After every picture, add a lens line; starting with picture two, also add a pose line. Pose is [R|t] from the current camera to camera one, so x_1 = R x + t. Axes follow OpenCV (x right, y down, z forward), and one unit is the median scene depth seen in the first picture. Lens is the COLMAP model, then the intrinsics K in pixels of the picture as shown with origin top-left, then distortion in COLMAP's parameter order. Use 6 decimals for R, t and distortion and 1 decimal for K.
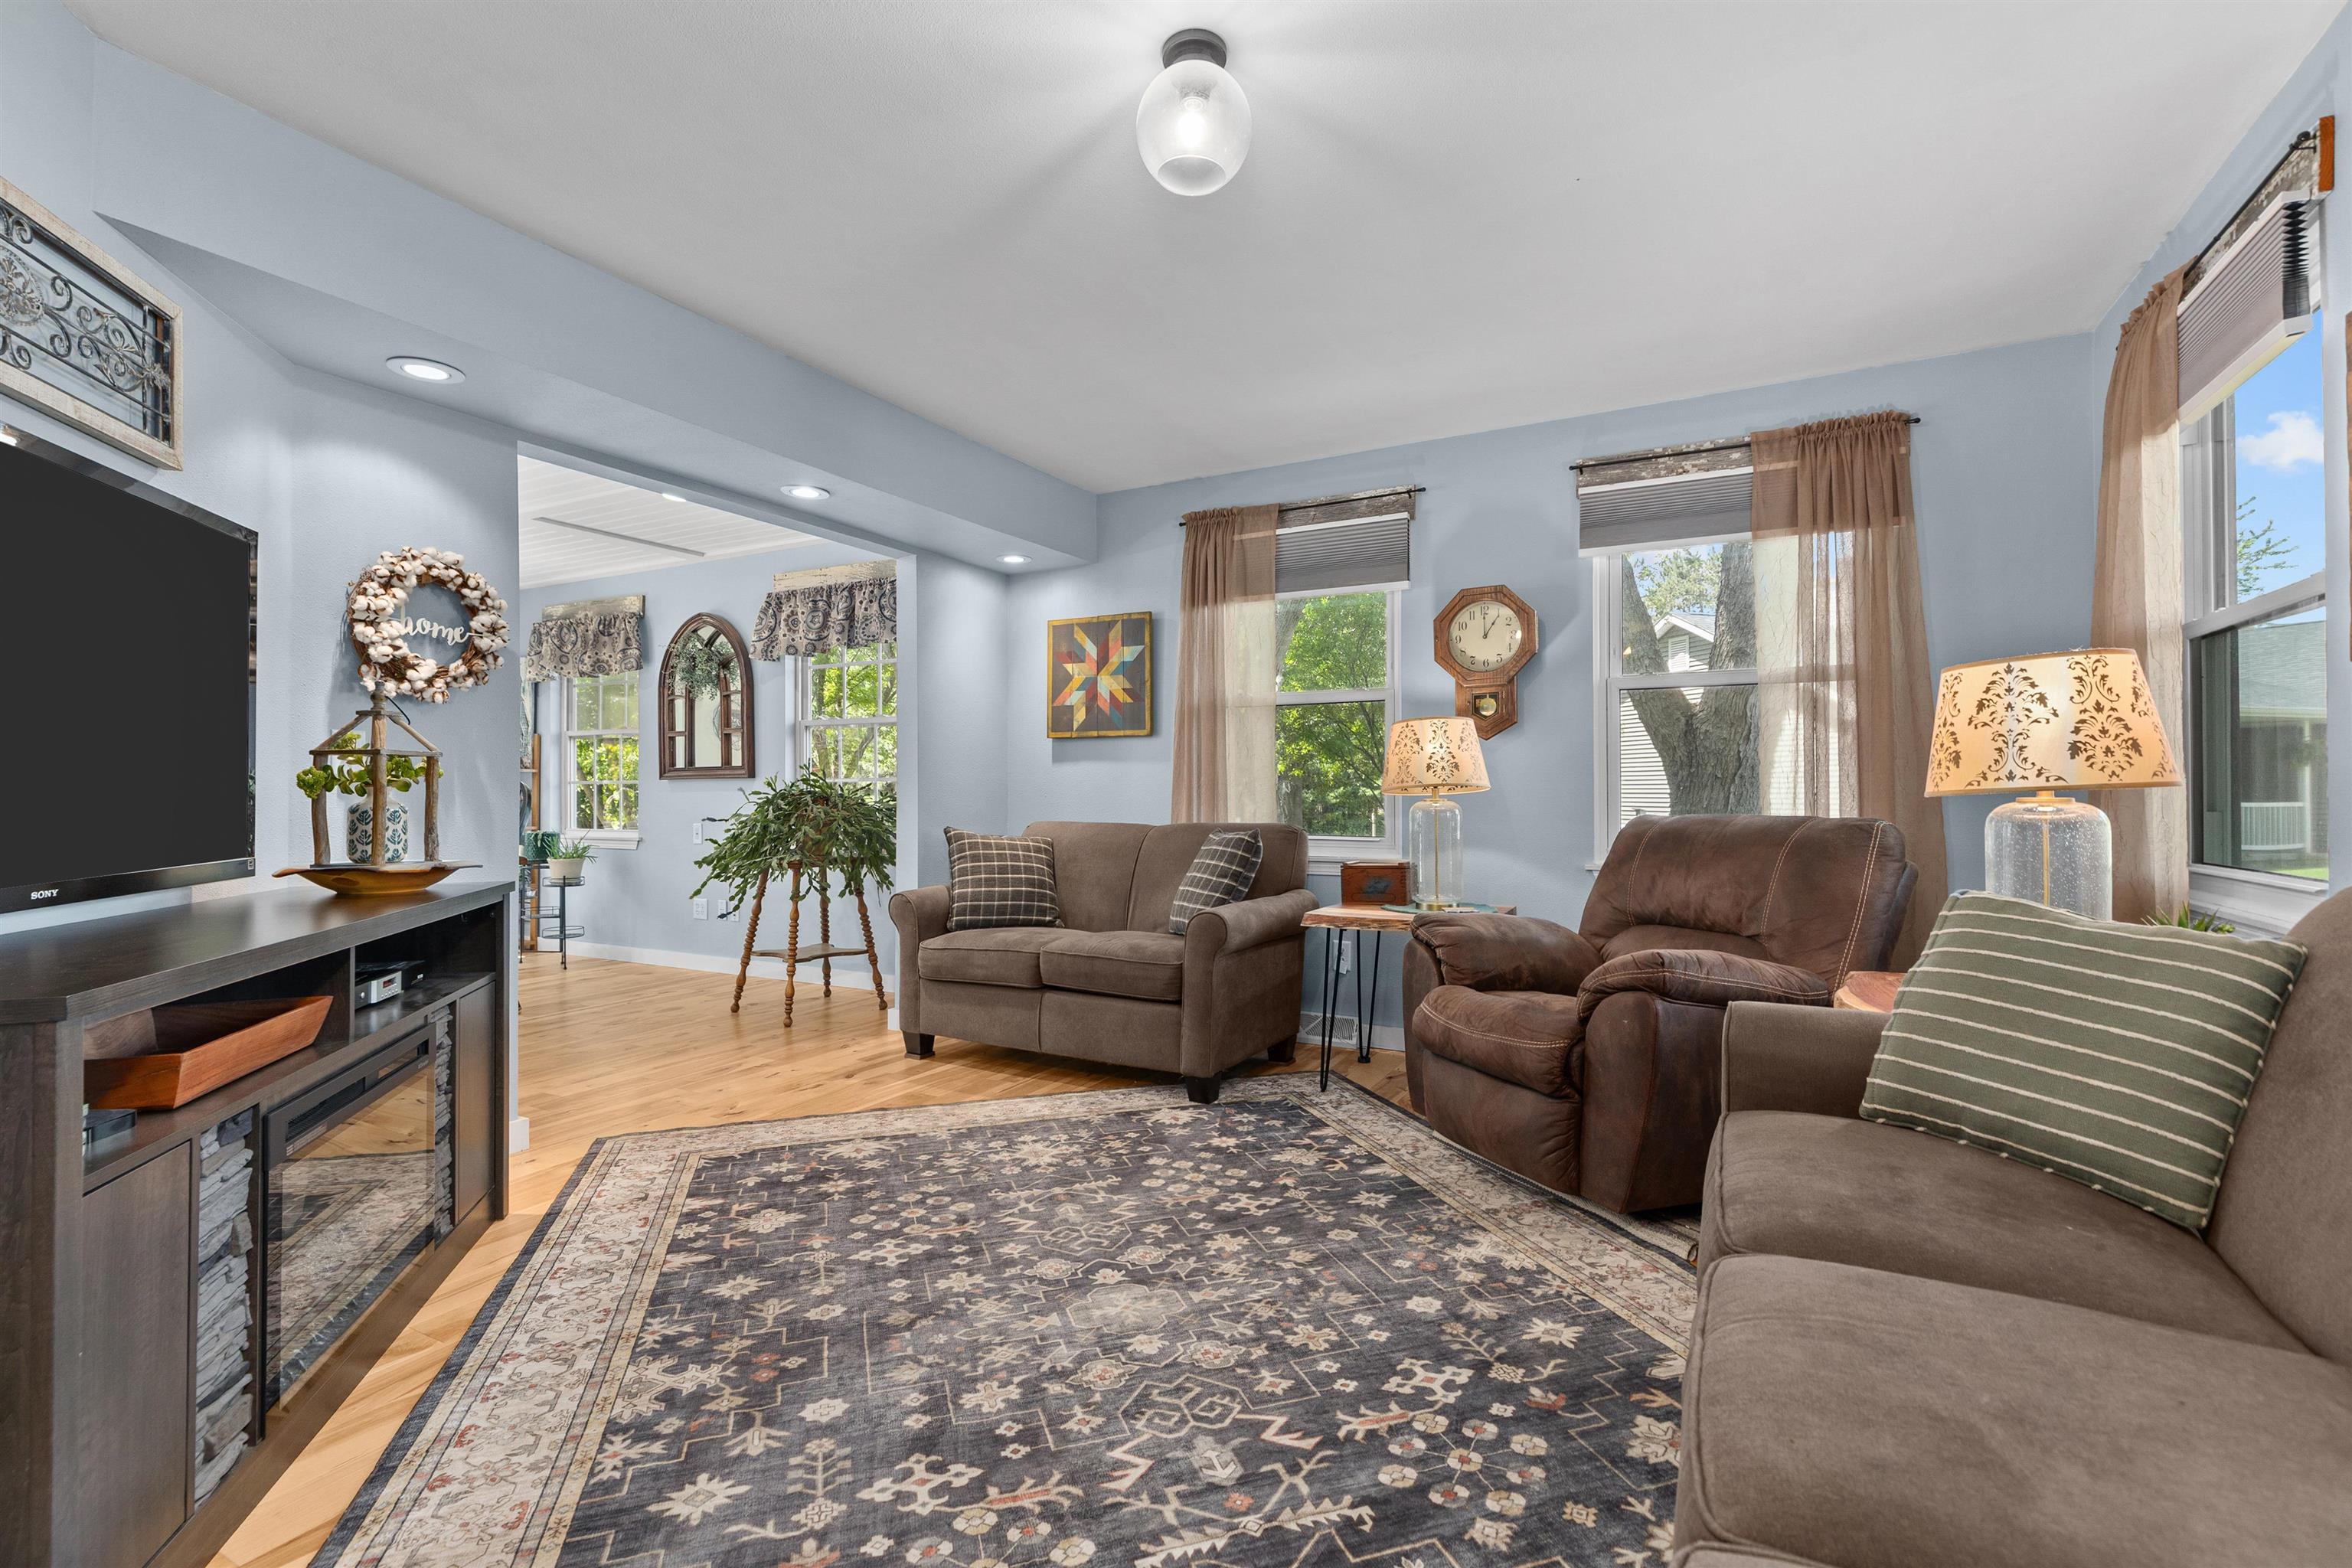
lens RADIAL K [[1061.0, 0, 1160.3], [0, 1061.0, 781.9], [0, 0, 1]] dist [0.008243, -0.001744]
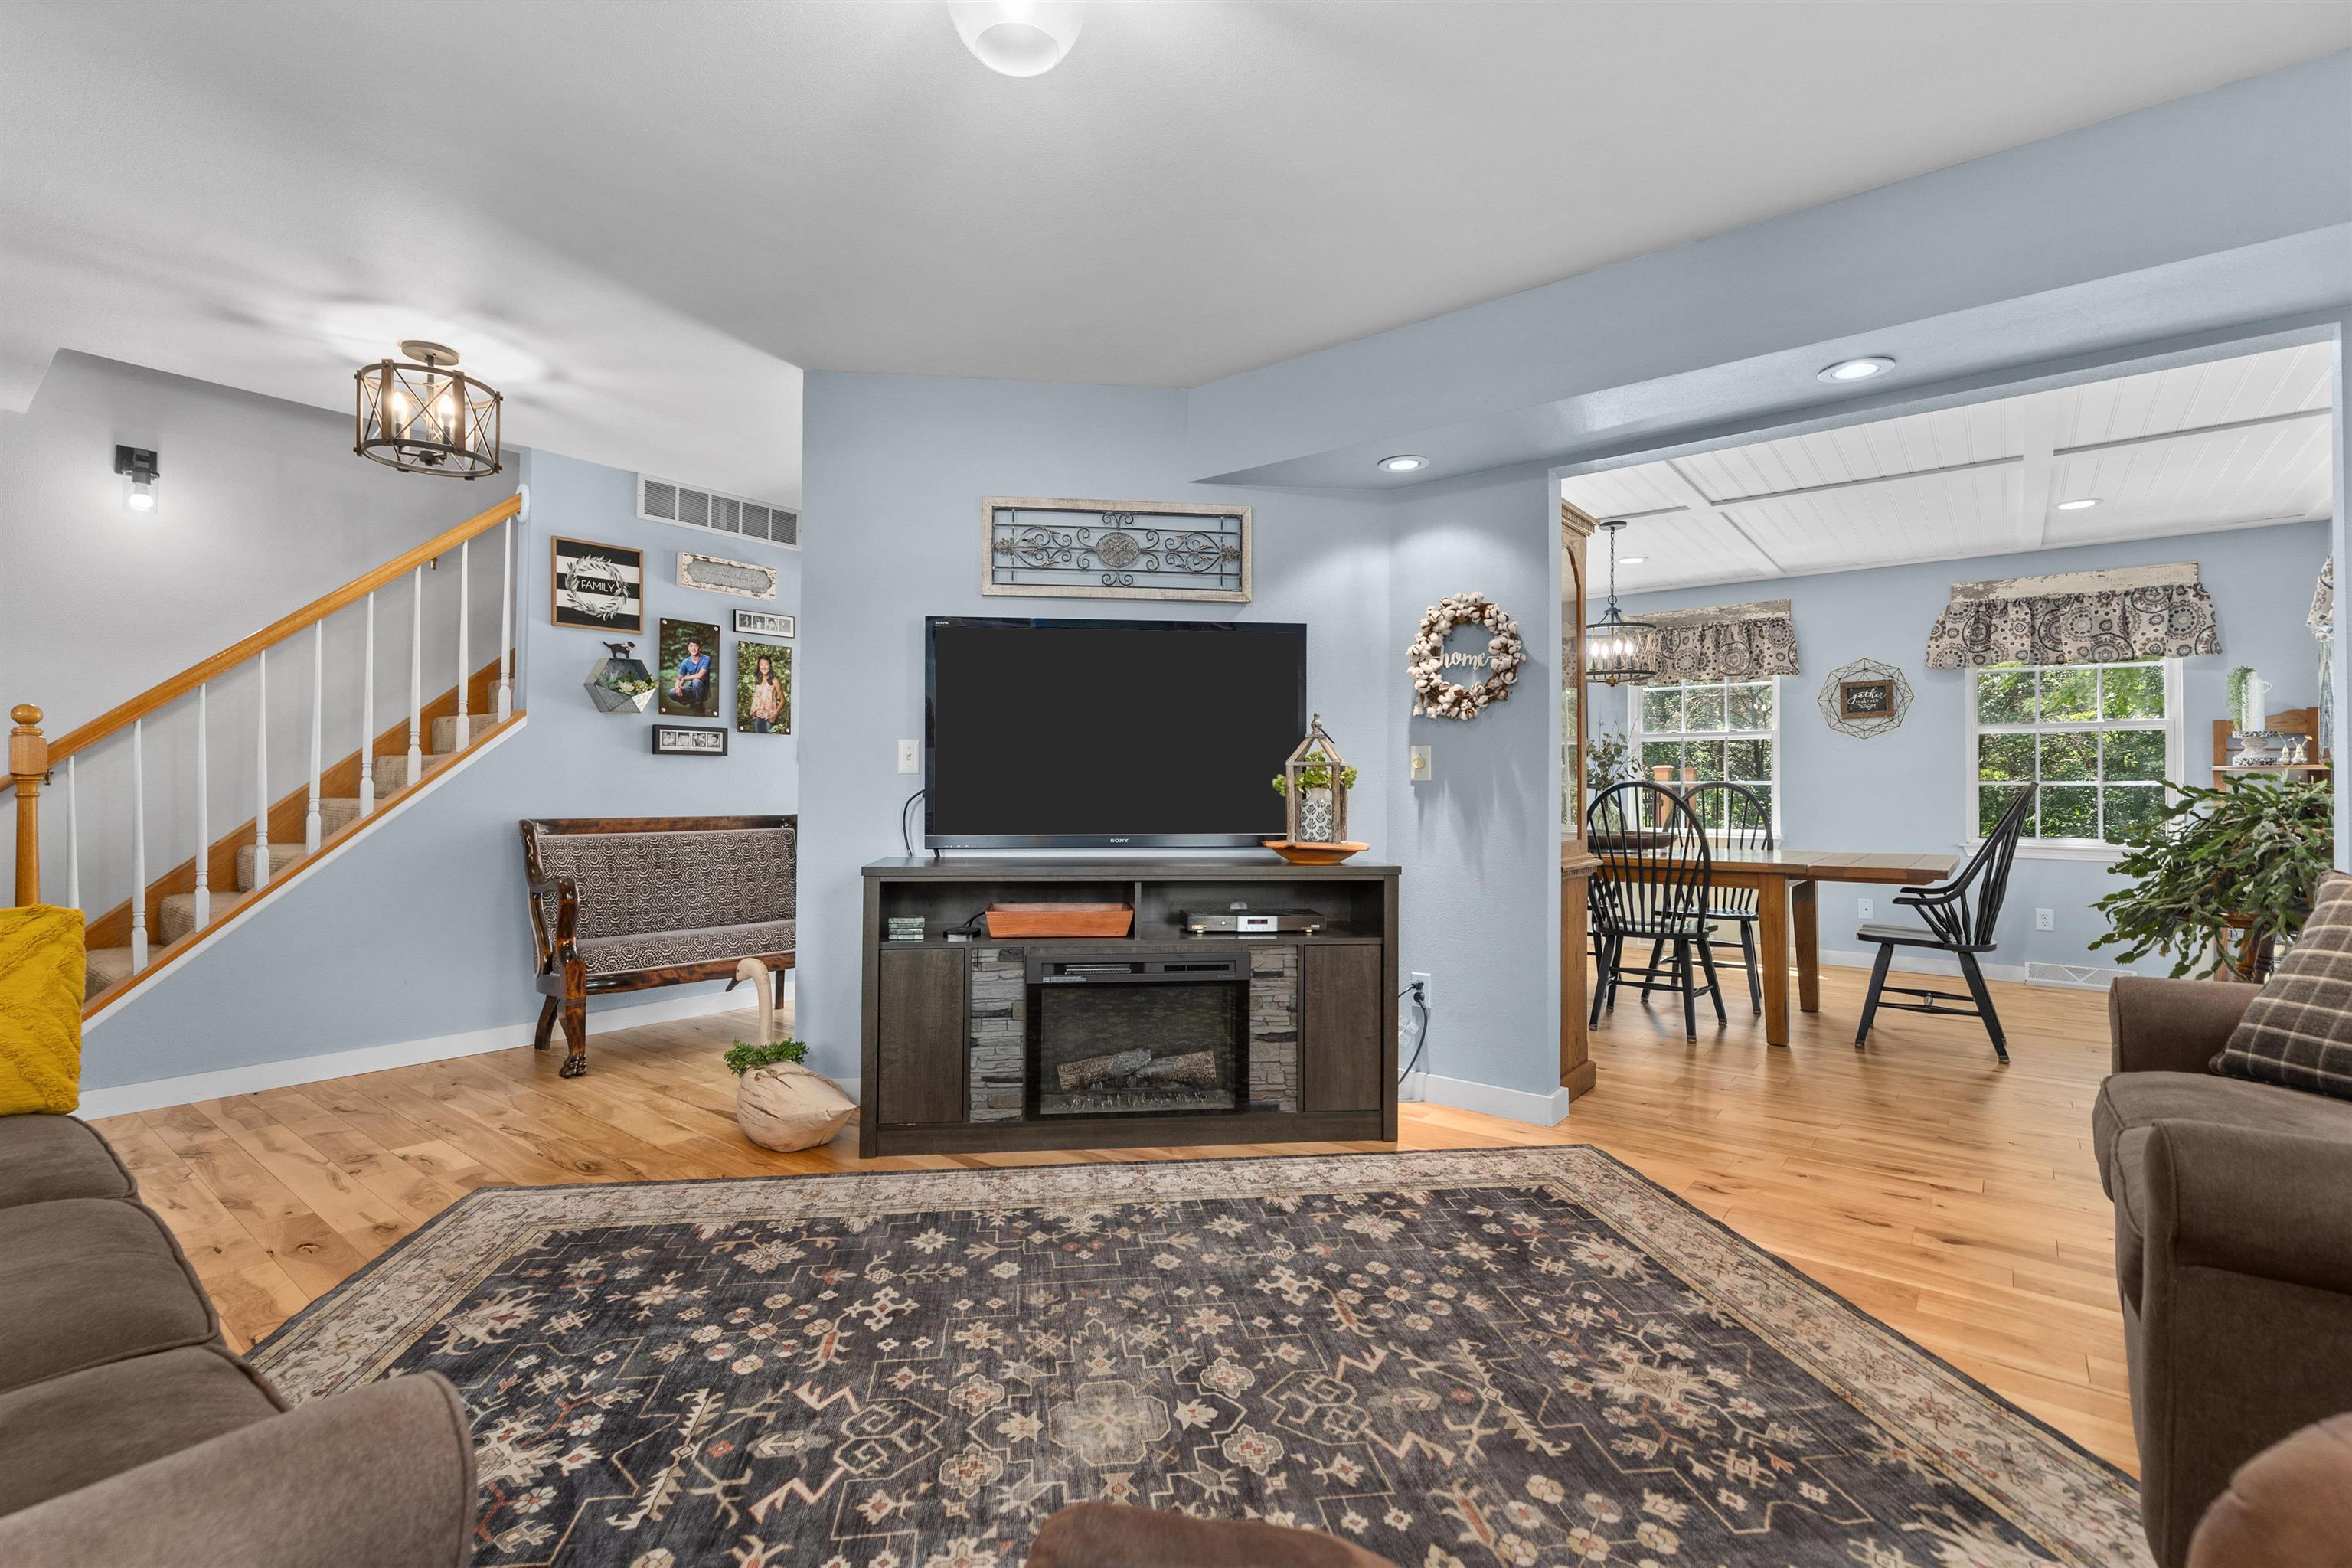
lens RADIAL K [[1061.0, 0, 1173.0], [0, 1061.0, 780.1], [0, 0, 1]] dist [0.008243, -0.001744]
pose [[-0.169927, -0.008653, -0.985419, 0.581883], [0.004037, 0.999947, -0.009476, 0.005176], [0.985448, -0.005588, -0.169883, 0.893407]]
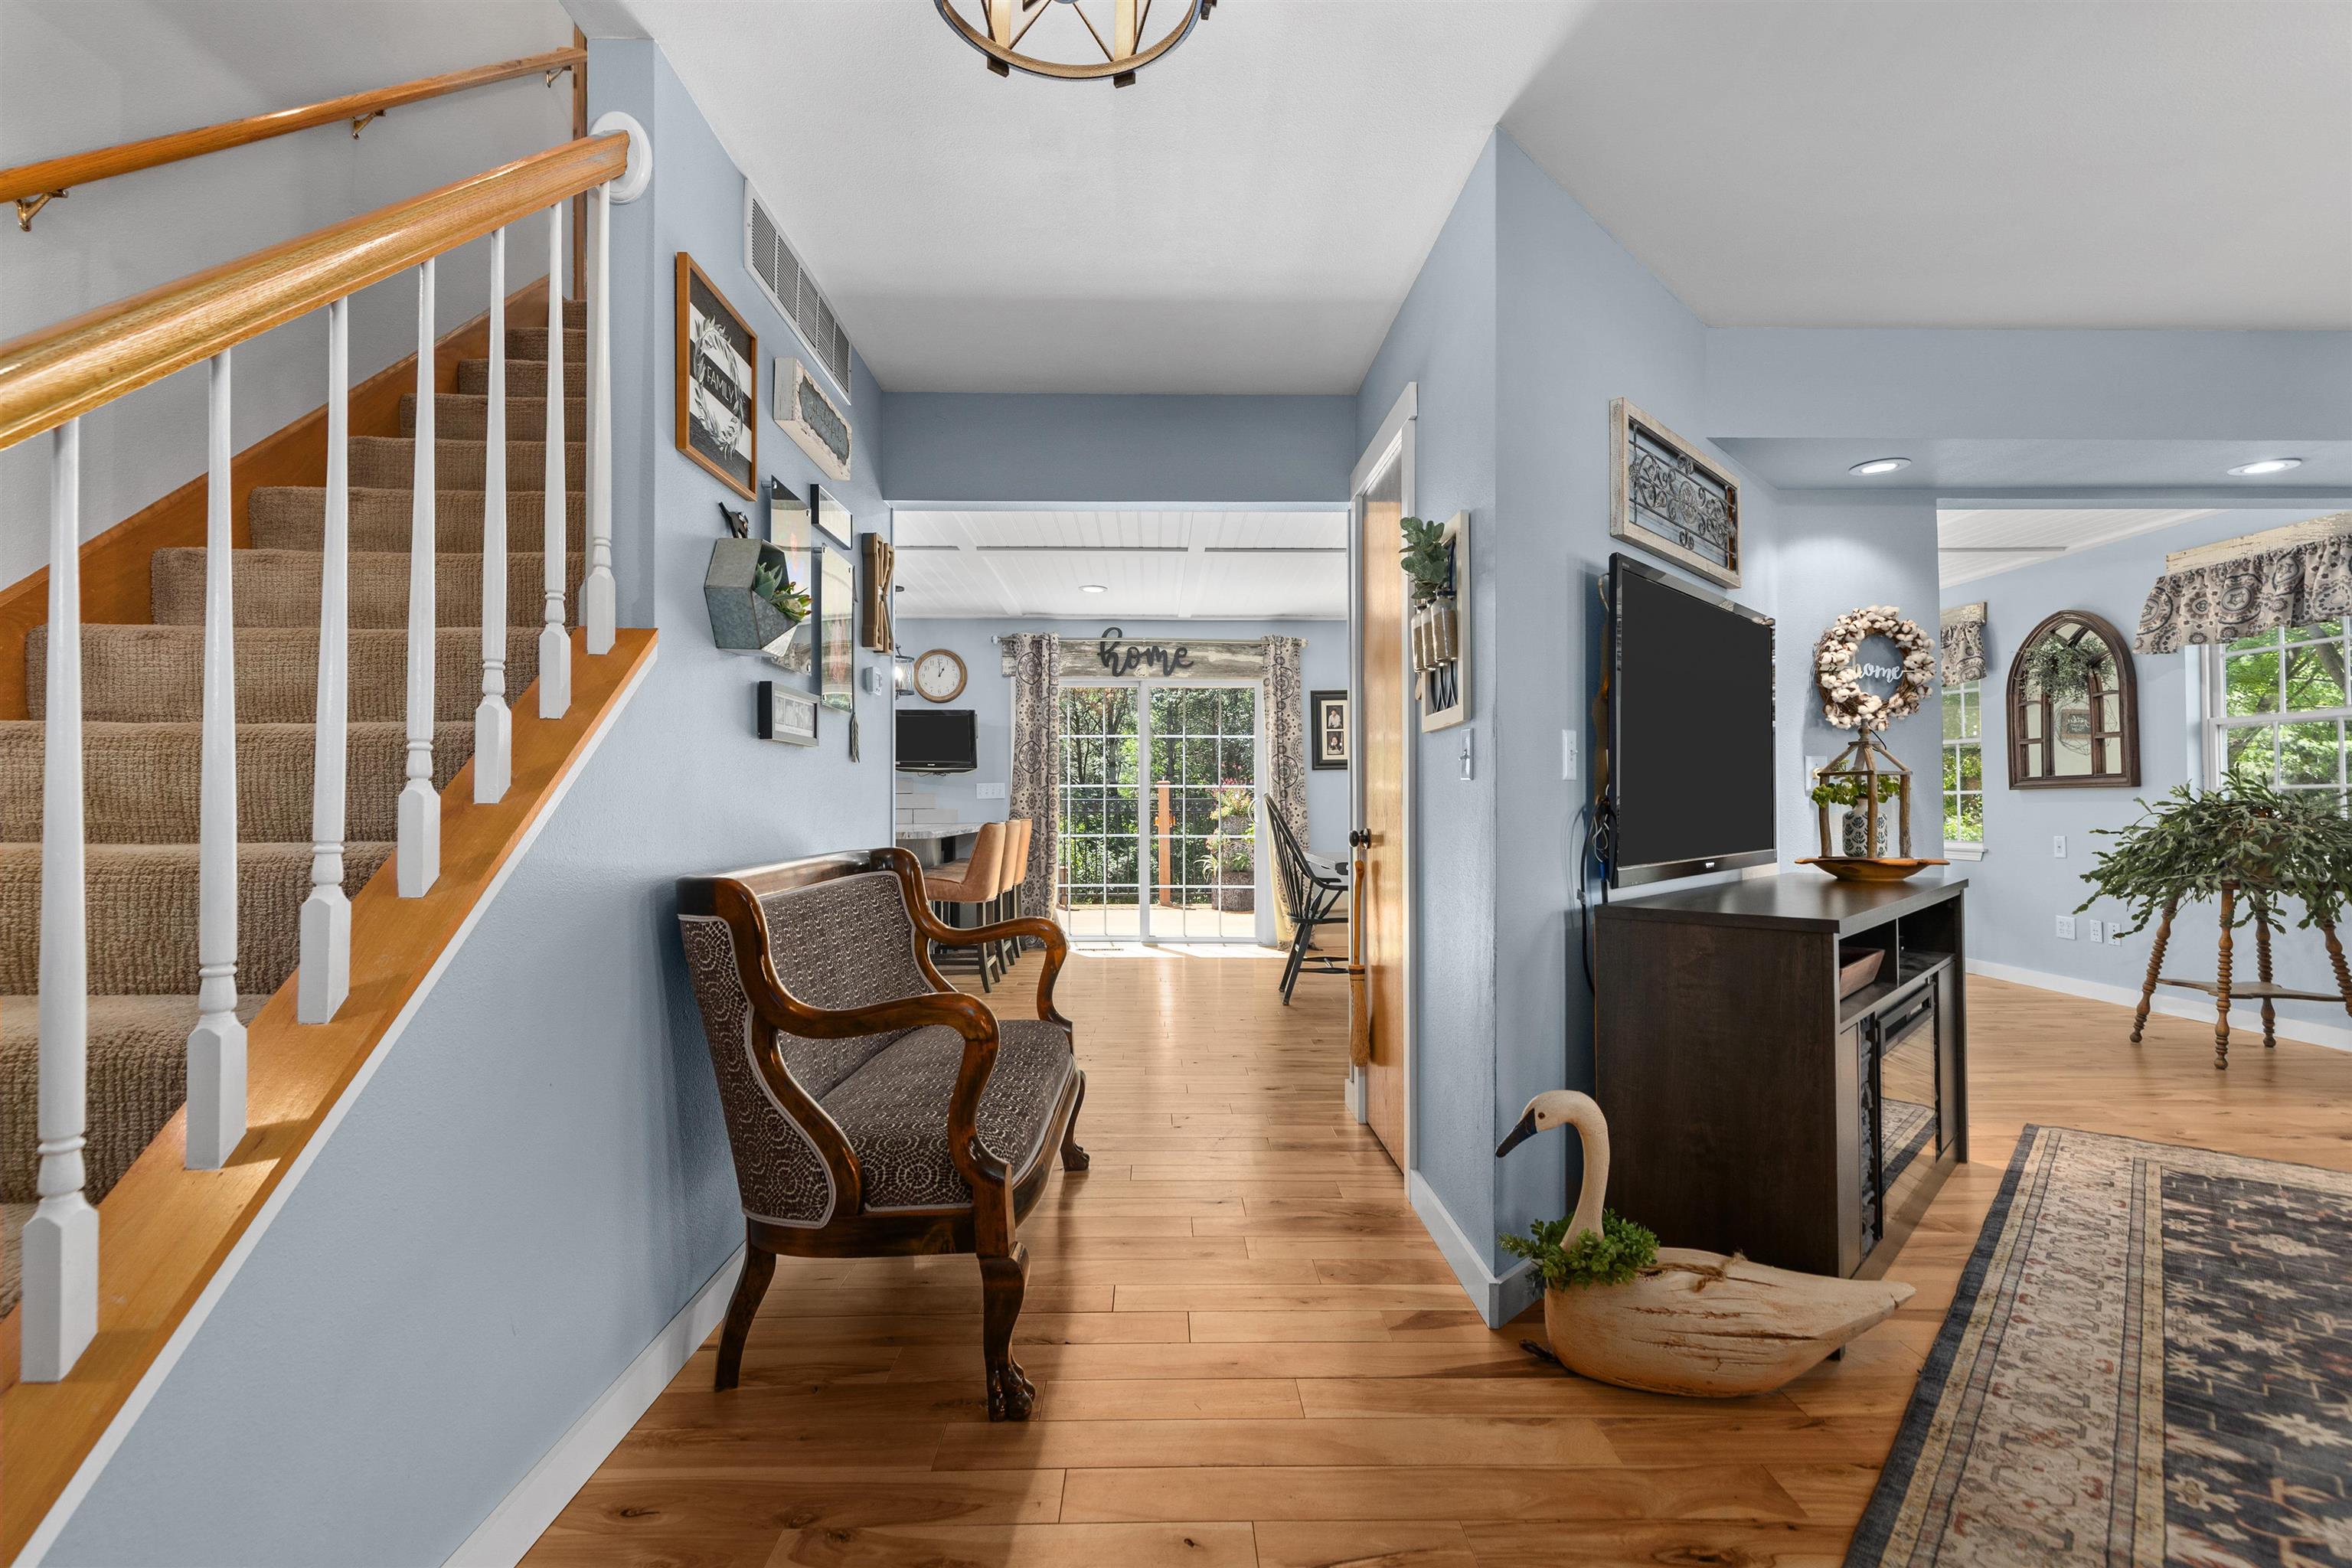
lens RADIAL K [[1061.0, 0, 1169.9], [0, 1061.0, 786.9], [0, 0, 1]] dist [0.008243, -0.001744]
pose [[0.496614, -0.013353, -0.867869, -0.019638], [0.009398, 0.999906, -0.010007, -0.004535], [0.867920, -0.003186, 0.496693, -0.330538]]
